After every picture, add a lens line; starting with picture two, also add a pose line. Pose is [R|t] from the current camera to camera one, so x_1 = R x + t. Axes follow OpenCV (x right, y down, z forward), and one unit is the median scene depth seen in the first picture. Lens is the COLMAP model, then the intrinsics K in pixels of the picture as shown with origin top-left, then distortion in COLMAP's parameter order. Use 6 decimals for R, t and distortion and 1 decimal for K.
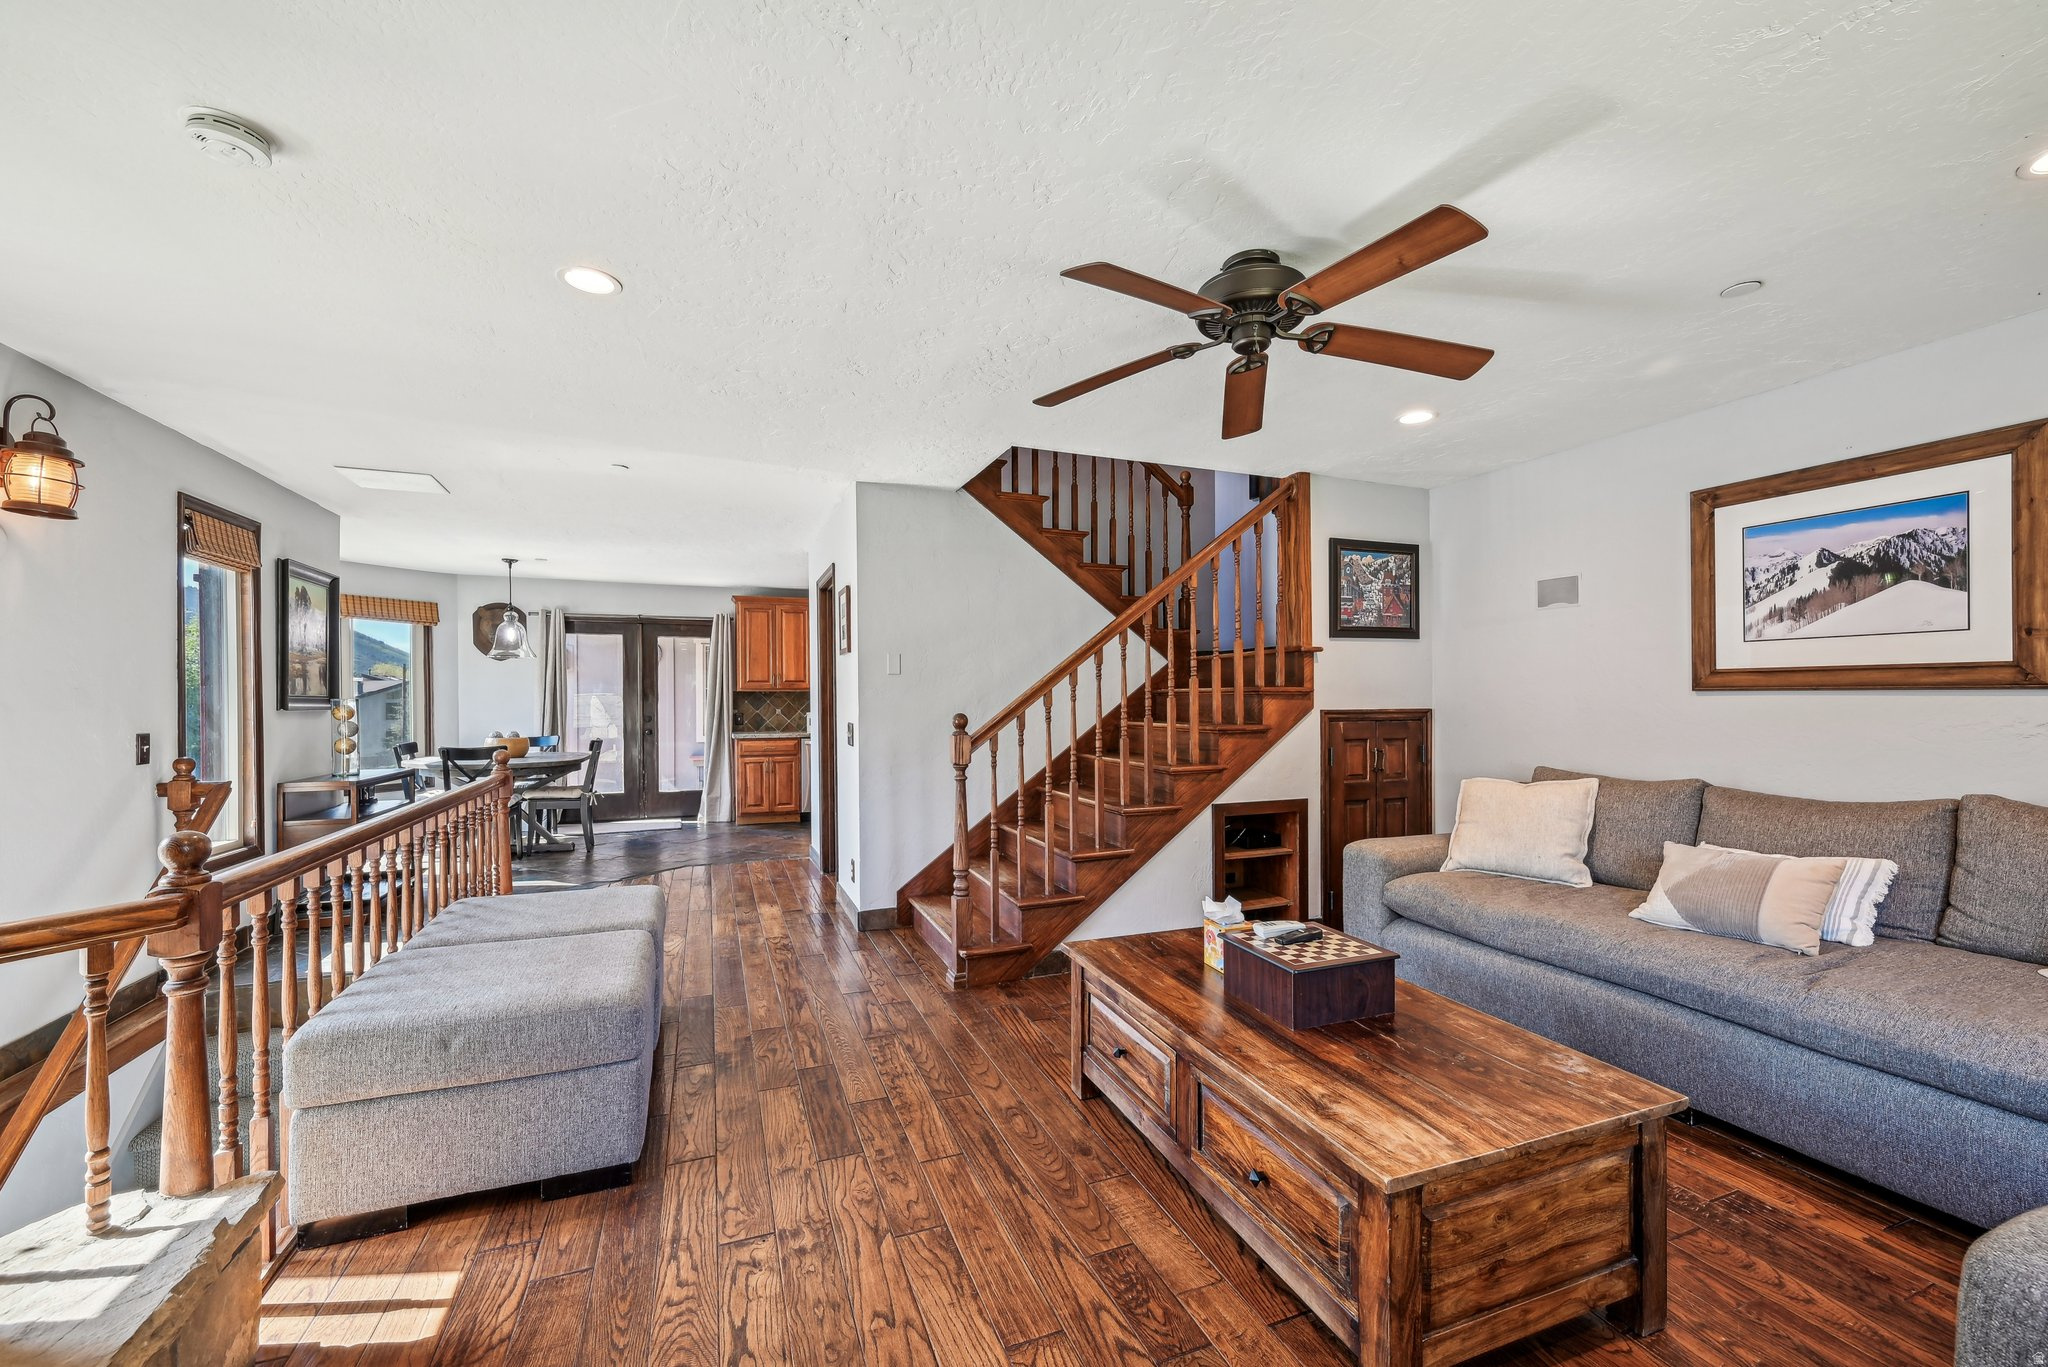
lens RADIAL K [[808.8, 0, 1018.0], [0, 808.8, 696.9], [0, 0, 1]] dist [-0.002912, 0.000553]
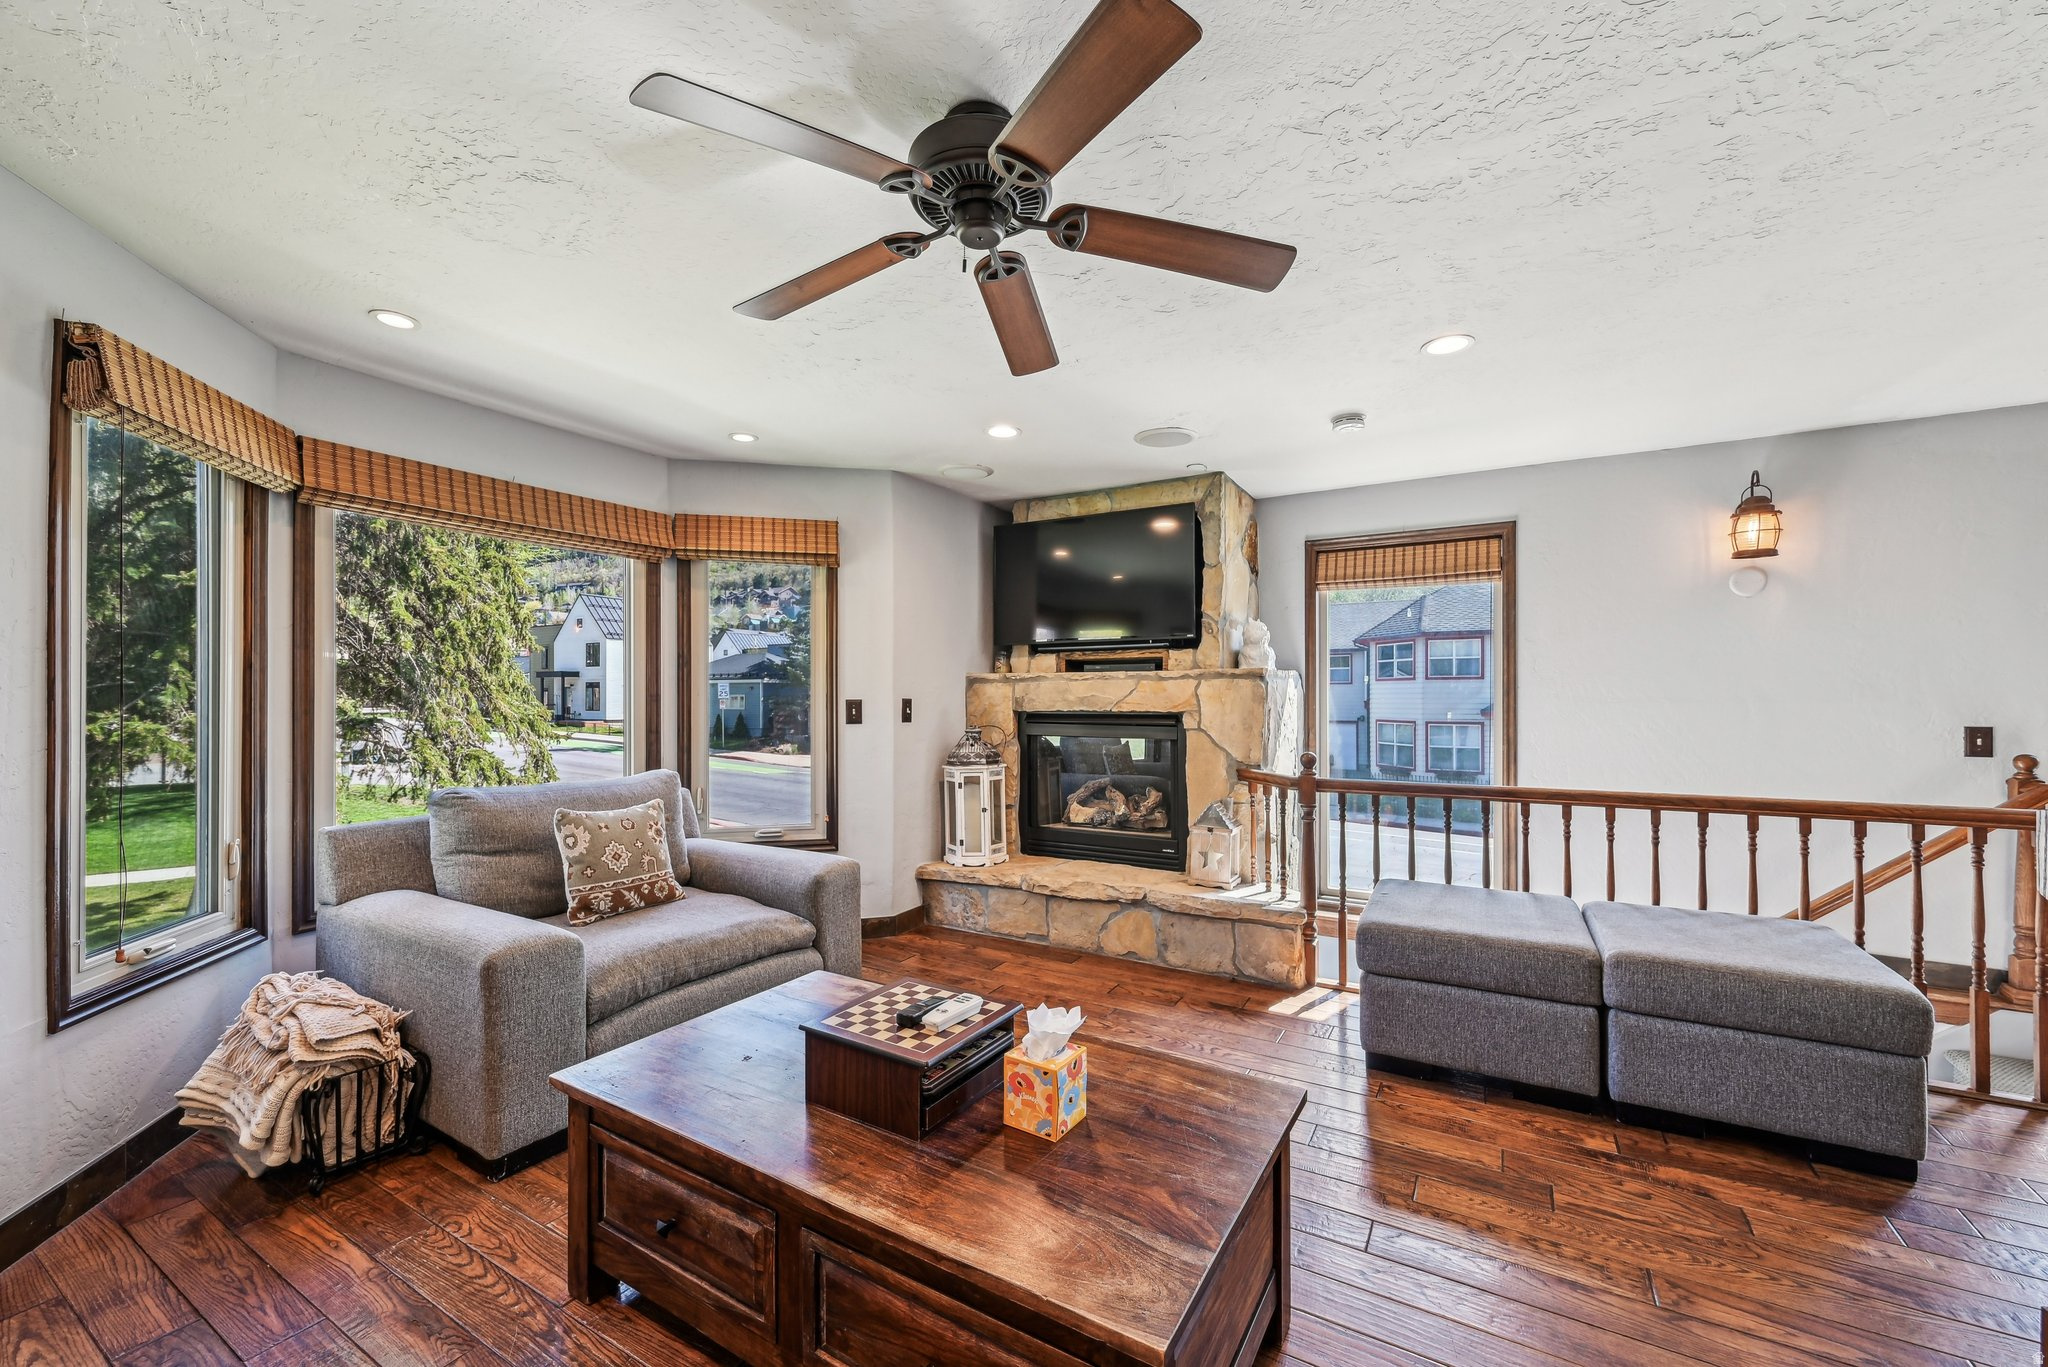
lens RADIAL K [[808.8, 0, 1035.3], [0, 808.8, 687.6], [0, 0, 1]] dist [-0.002912, 0.000553]
pose [[-0.784701, 0.000183, -0.619875, 0.332095], [0.006678, 0.999944, -0.008159, -0.002163], [0.619839, -0.010542, -0.784658, 0.750271]]
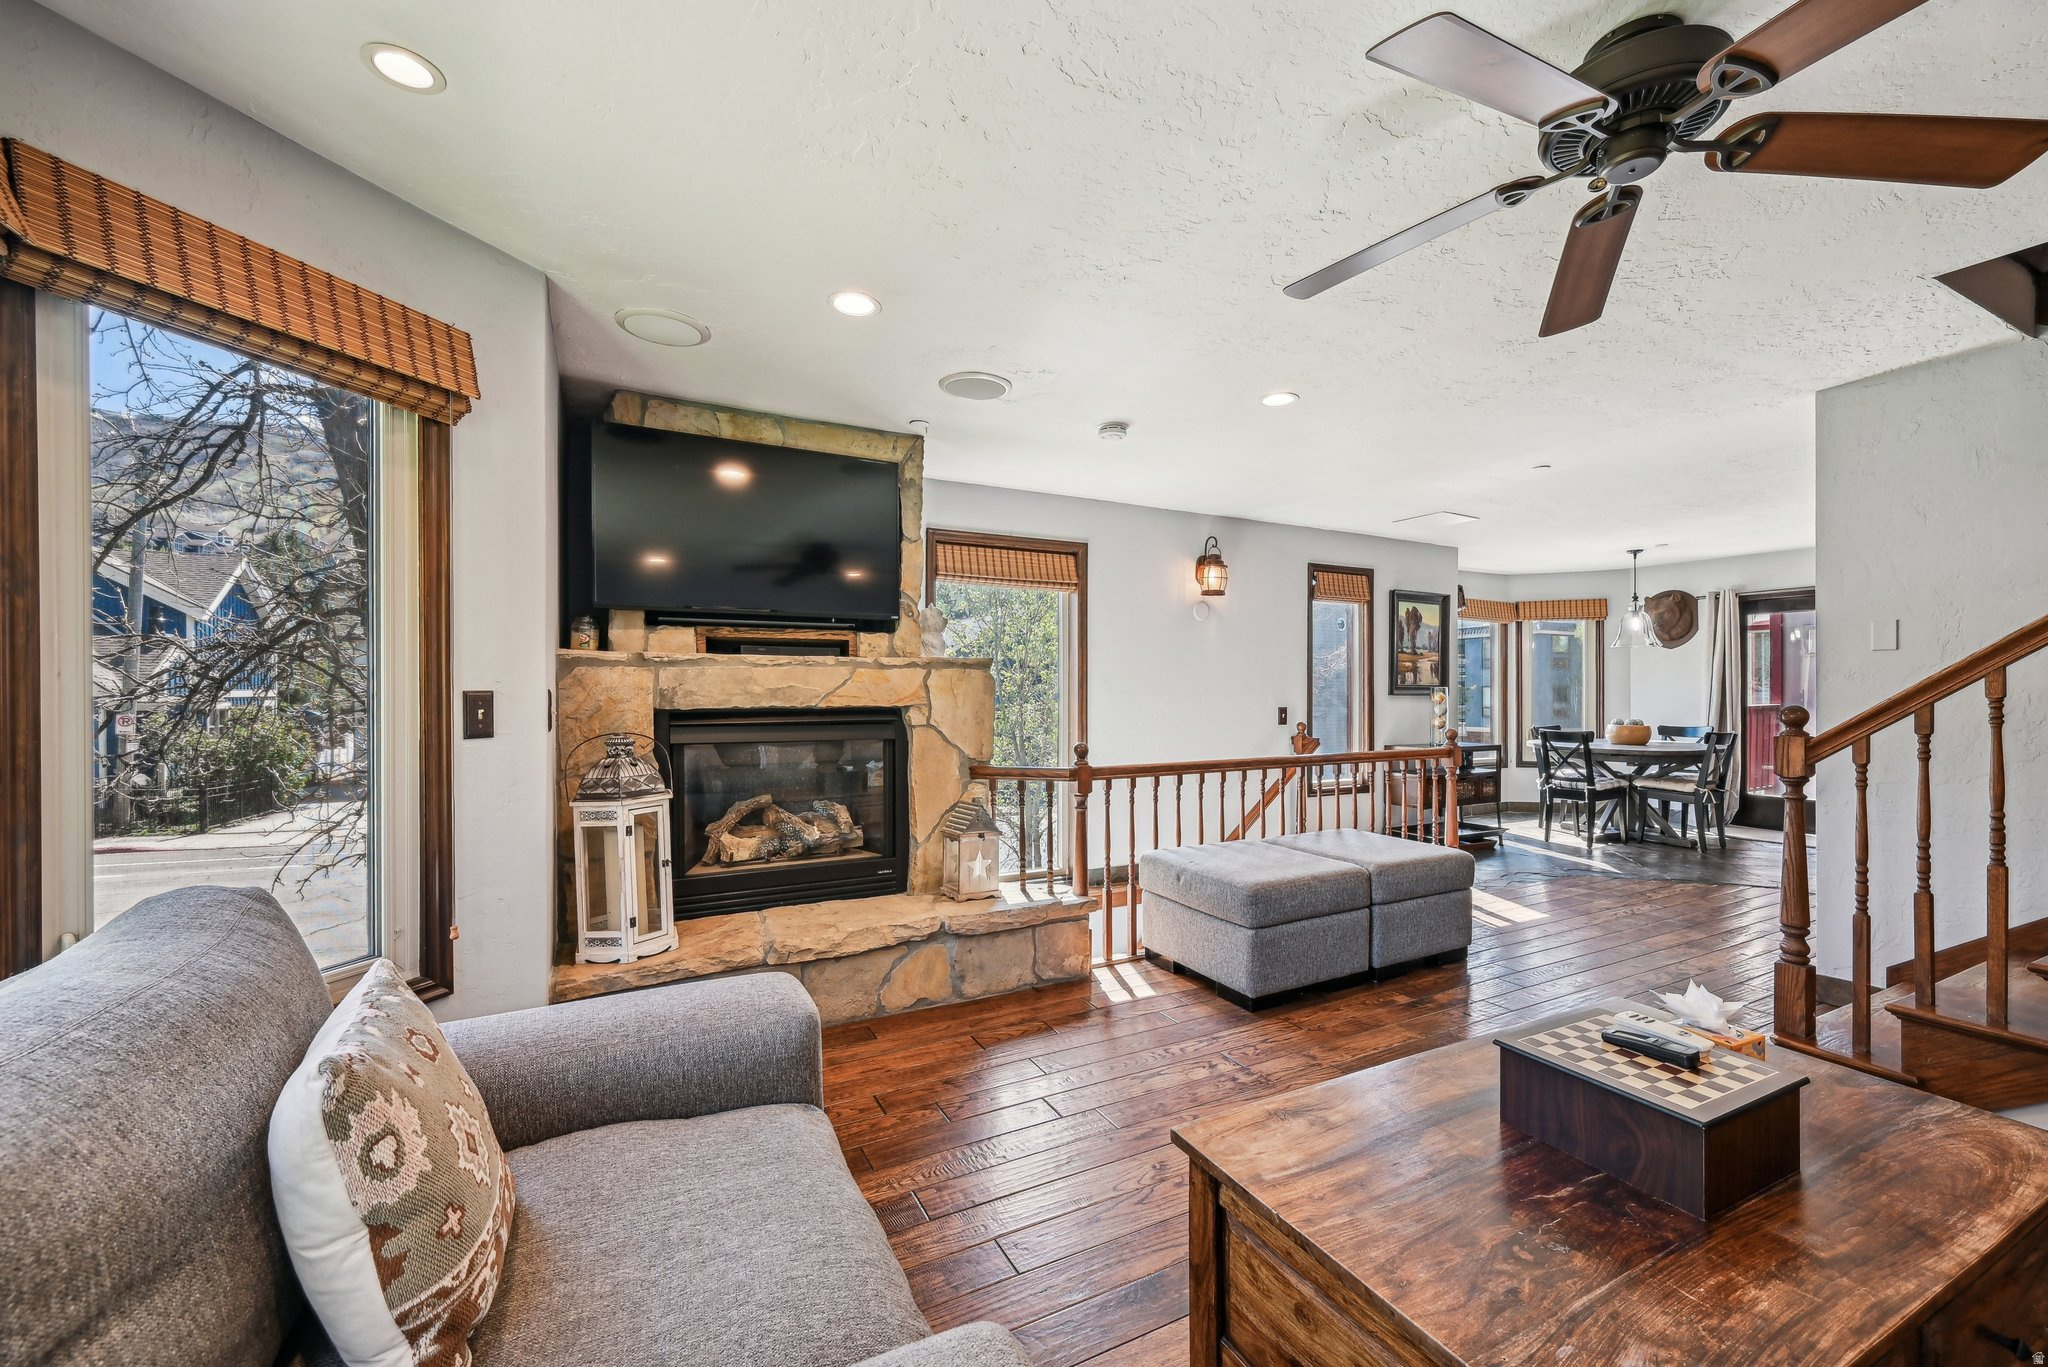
lens RADIAL K [[808.8, 0, 1031.6], [0, 808.8, 691.1], [0, 0, 1]] dist [-0.002912, 0.000553]
pose [[0.104383, 0.003012, -0.994533, 0.422507], [0.002895, 0.999990, 0.003333, 0.002134], [0.994533, -0.003227, 0.104373, 0.195472]]
